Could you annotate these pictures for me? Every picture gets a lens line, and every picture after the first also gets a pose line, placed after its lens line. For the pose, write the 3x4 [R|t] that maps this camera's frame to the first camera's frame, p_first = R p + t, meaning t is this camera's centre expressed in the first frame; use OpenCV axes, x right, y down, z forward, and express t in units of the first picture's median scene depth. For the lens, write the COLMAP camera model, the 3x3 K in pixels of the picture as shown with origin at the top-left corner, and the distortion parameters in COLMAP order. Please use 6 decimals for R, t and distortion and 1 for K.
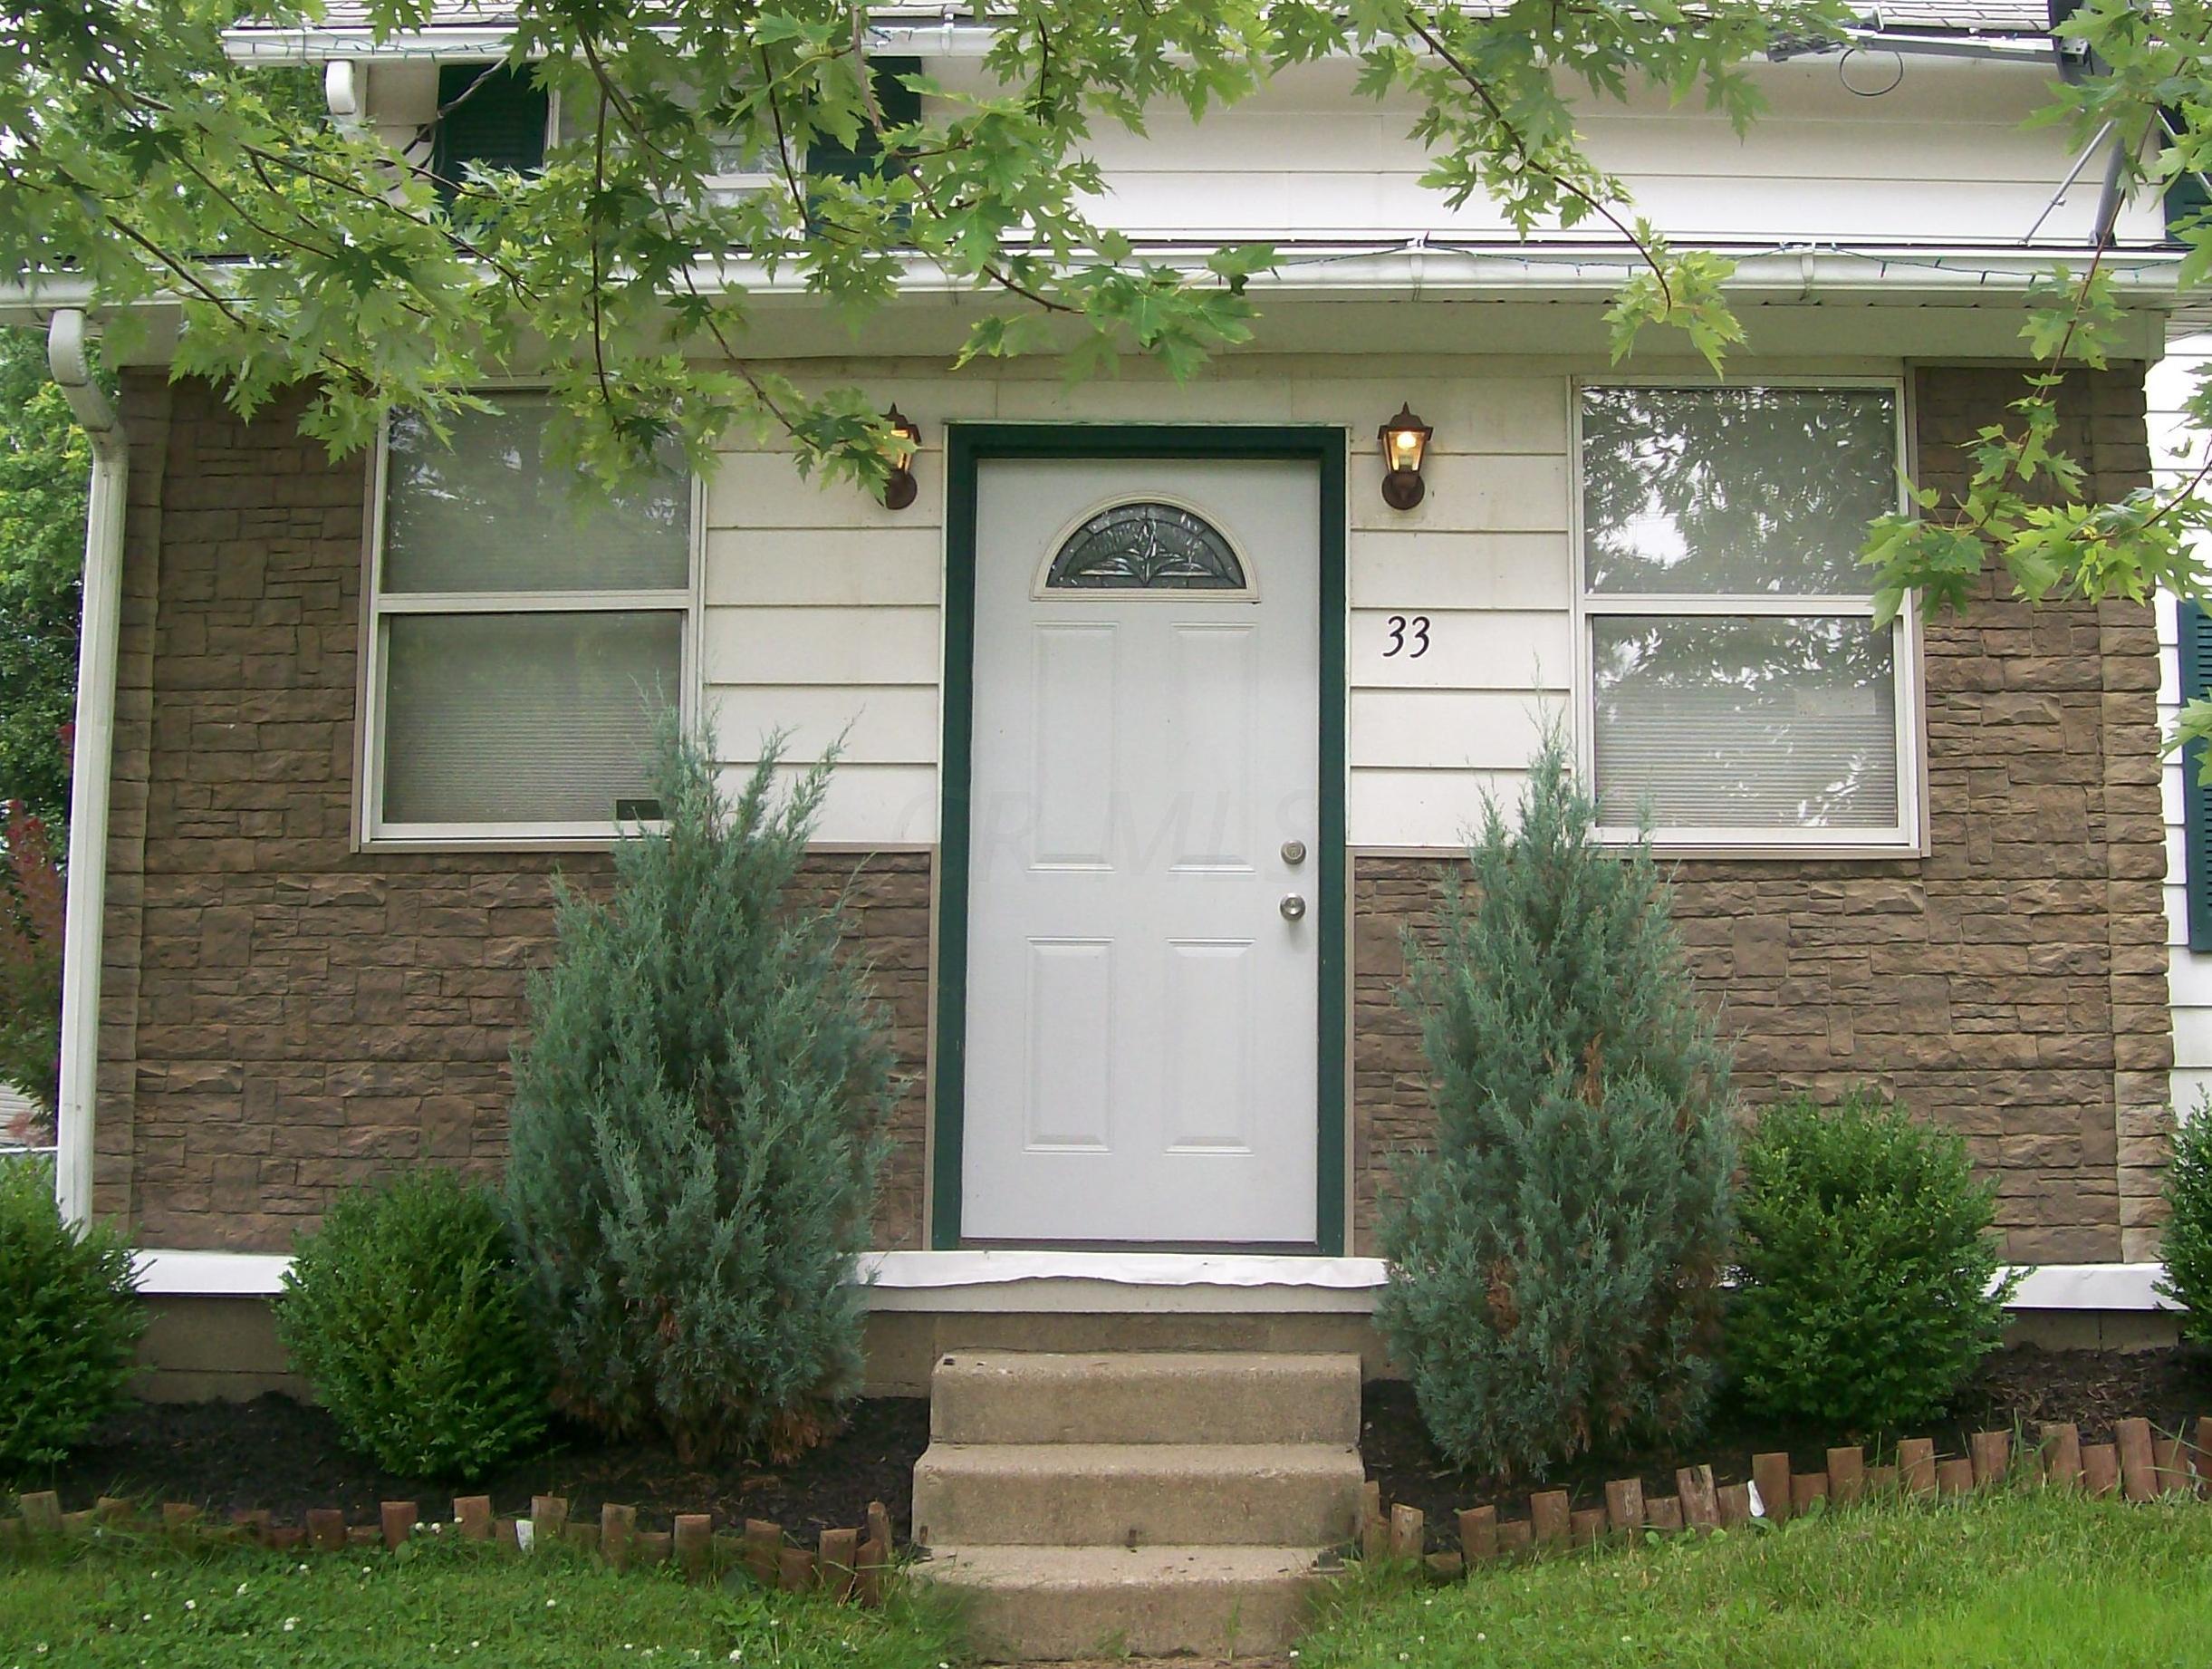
lens RADIAL K [[2919.9, 0, 1106.0], [0, 2919.9, 834.5], [0, 0, 1]] dist [-0.146595, -0.015184]
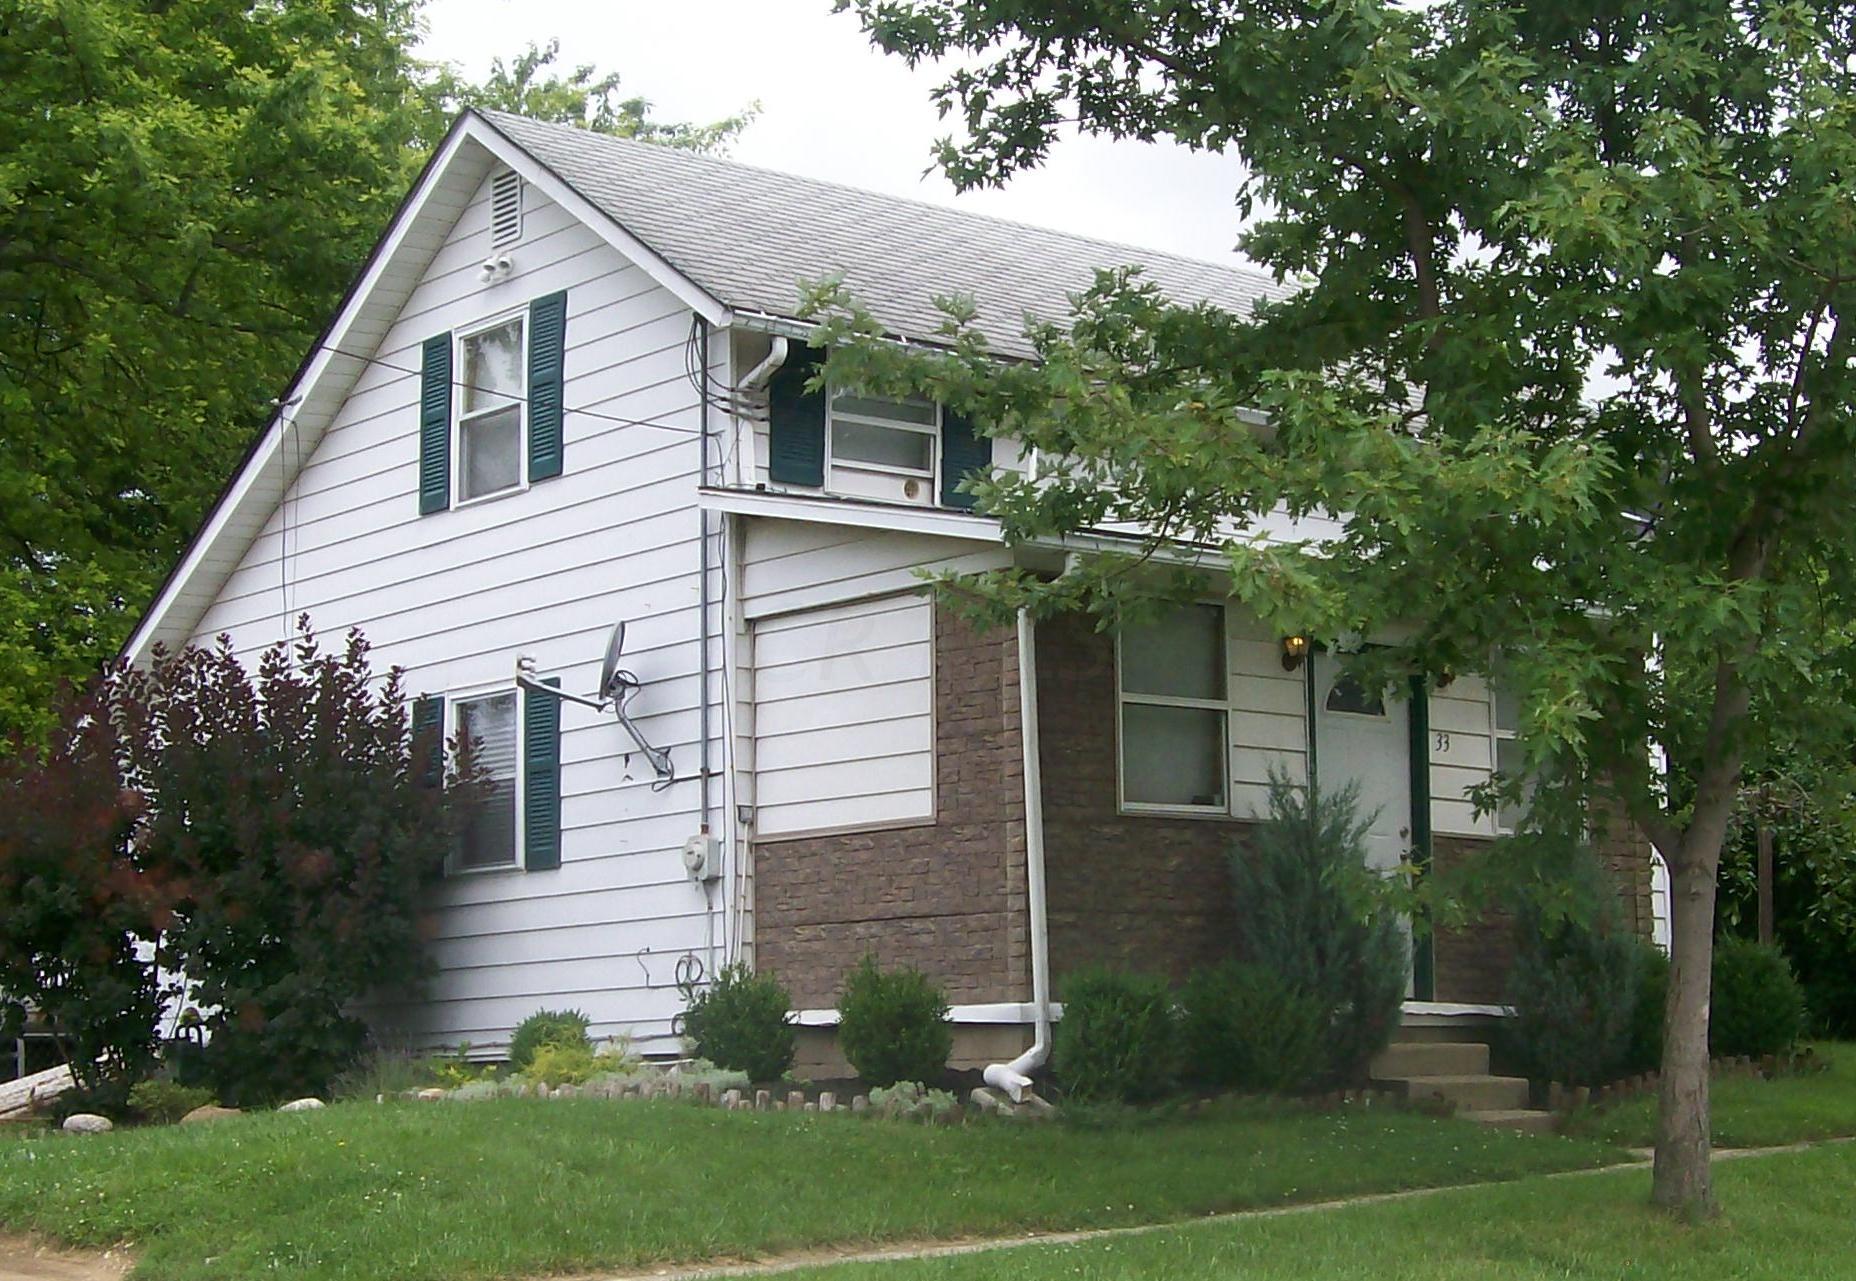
lens RADIAL K [[3203.4, 0, 928.0], [0, 3203.4, 640.5], [0, 0, 1]] dist [-0.011589, -0.012304]
pose [[0.754480, 0.078162, 0.651652, -1.945489], [-0.067784, 0.996854, -0.041086, -0.015863], [-0.652813, -0.013173, 0.757405, -0.704106]]
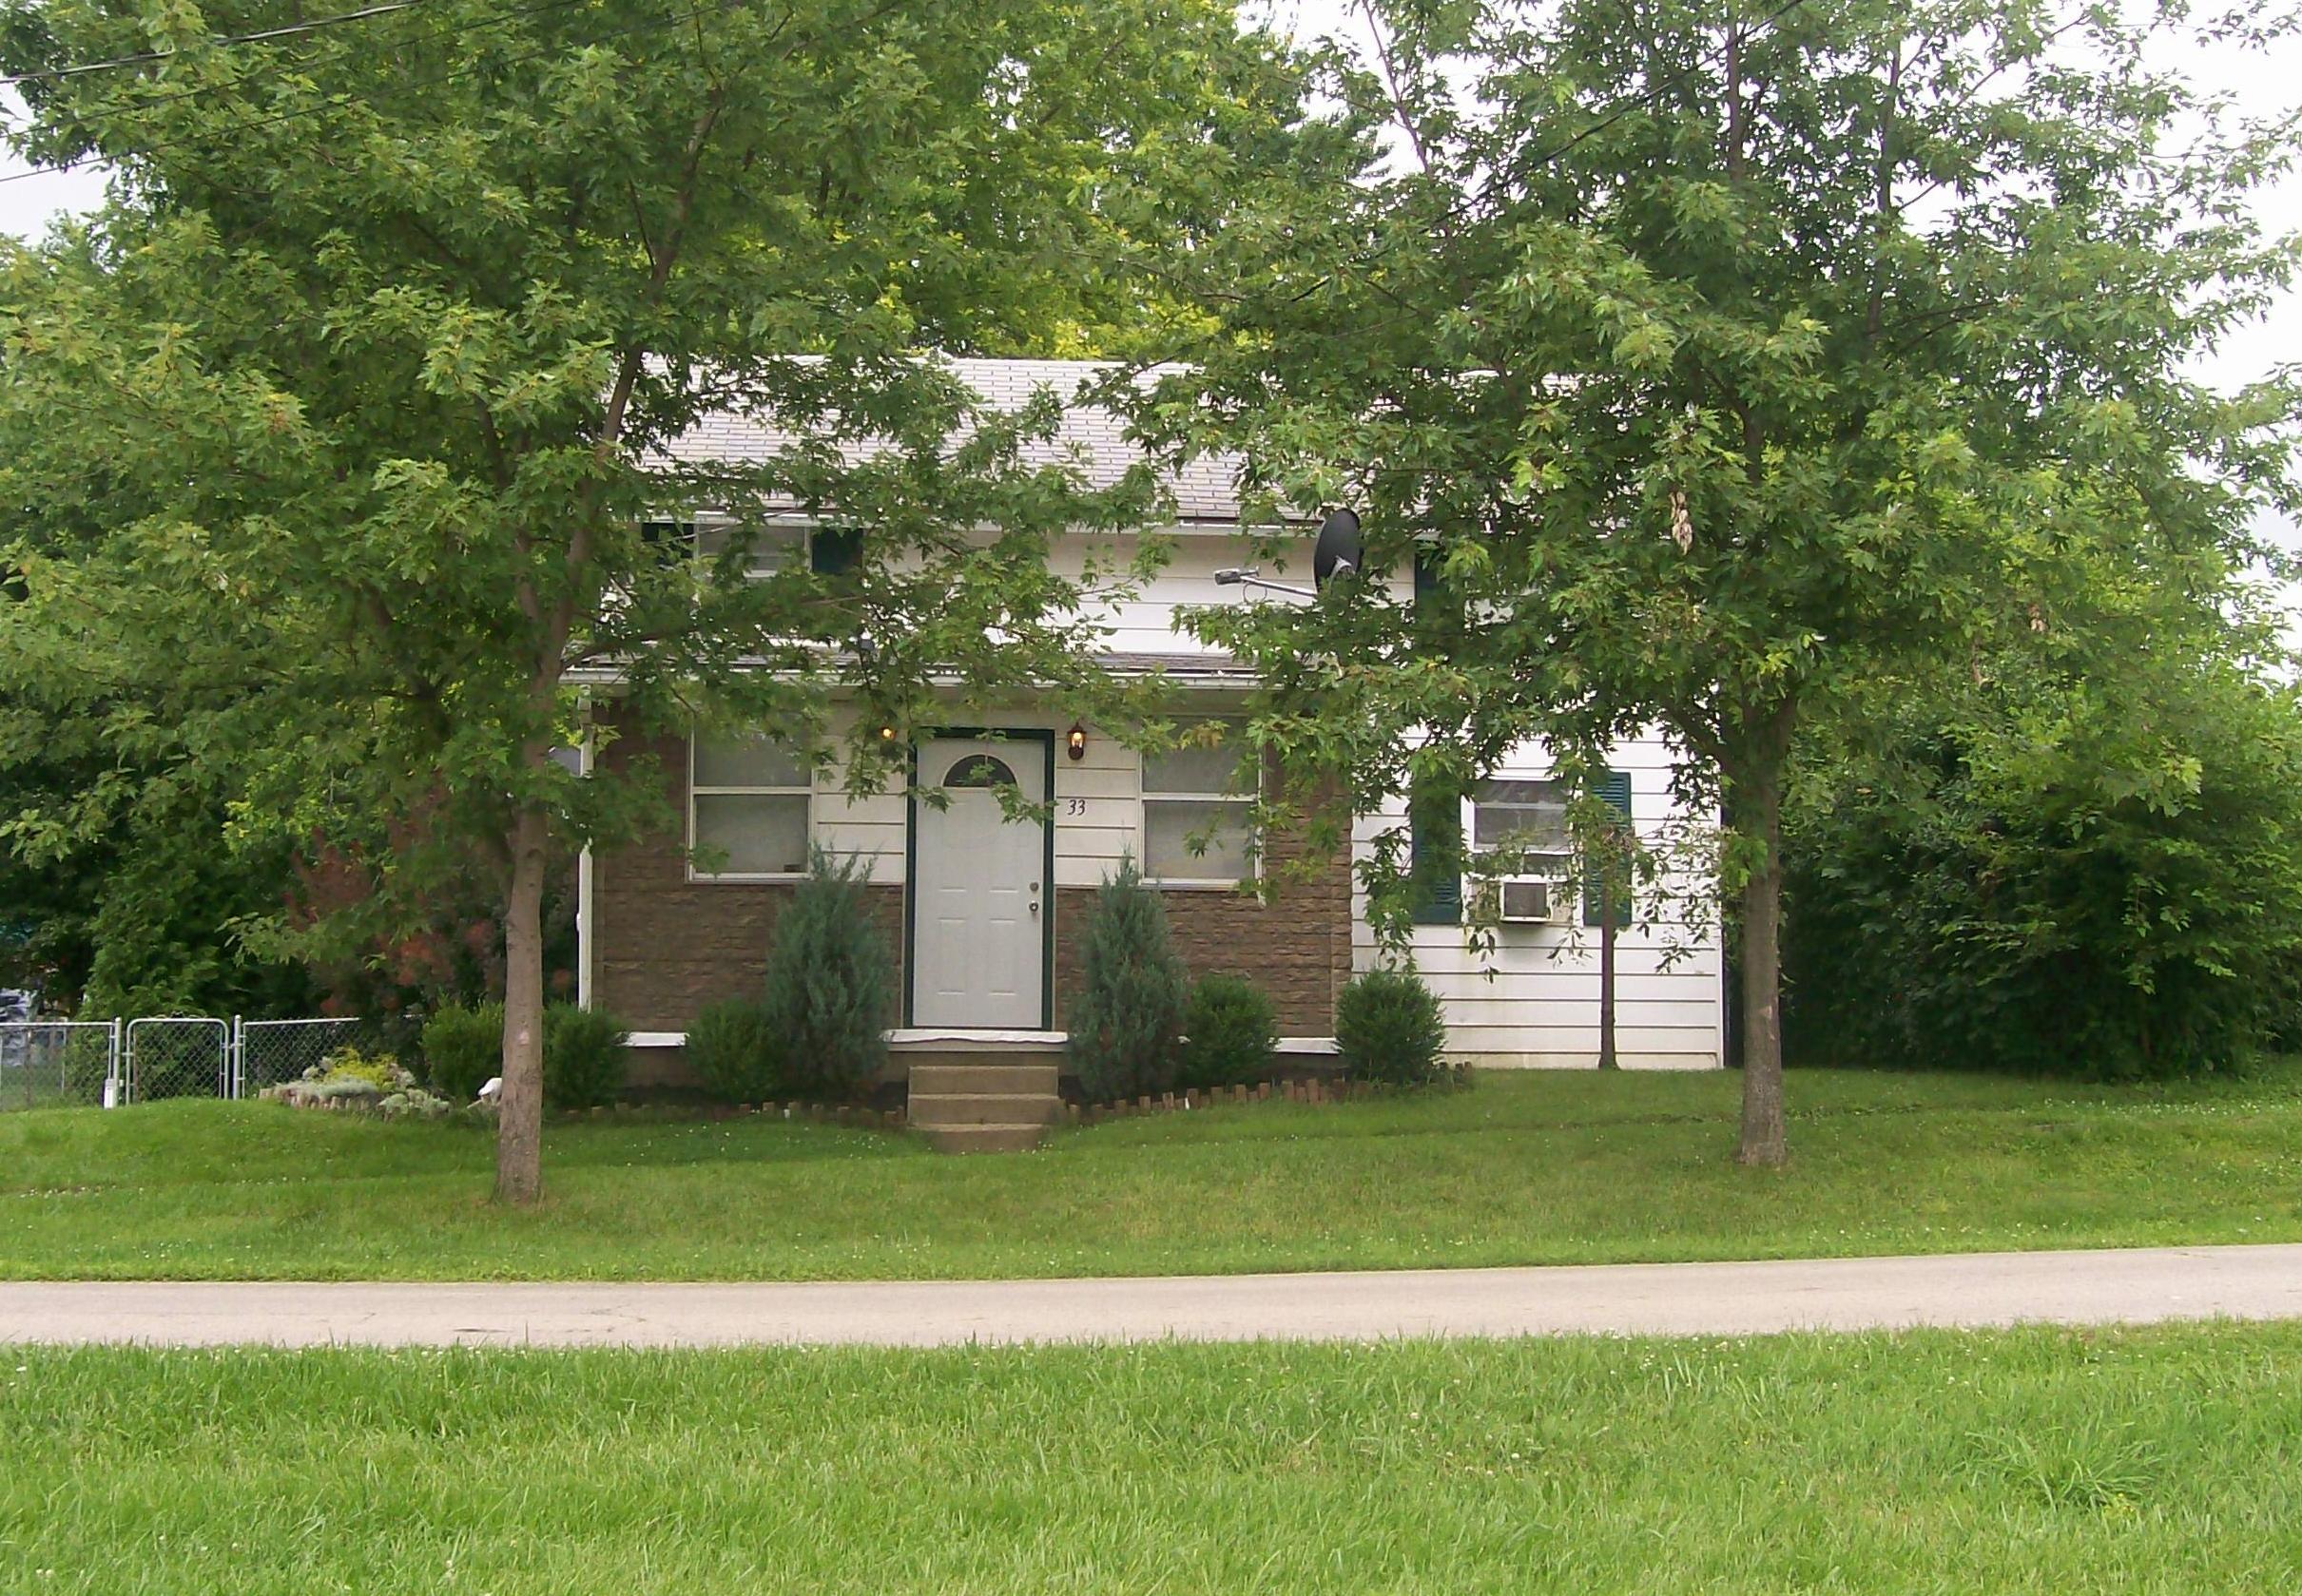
lens RADIAL K [[3972.6, 0, 1151.0], [0, 3972.6, 798.0], [0, 0, 1]] dist [-0.011589, -0.012304]
pose [[0.992089, 0.009860, 0.125151, -0.299823], [-0.012313, 0.999747, 0.018837, -0.151046], [-0.124934, -0.020229, 0.991959, -2.760032]]
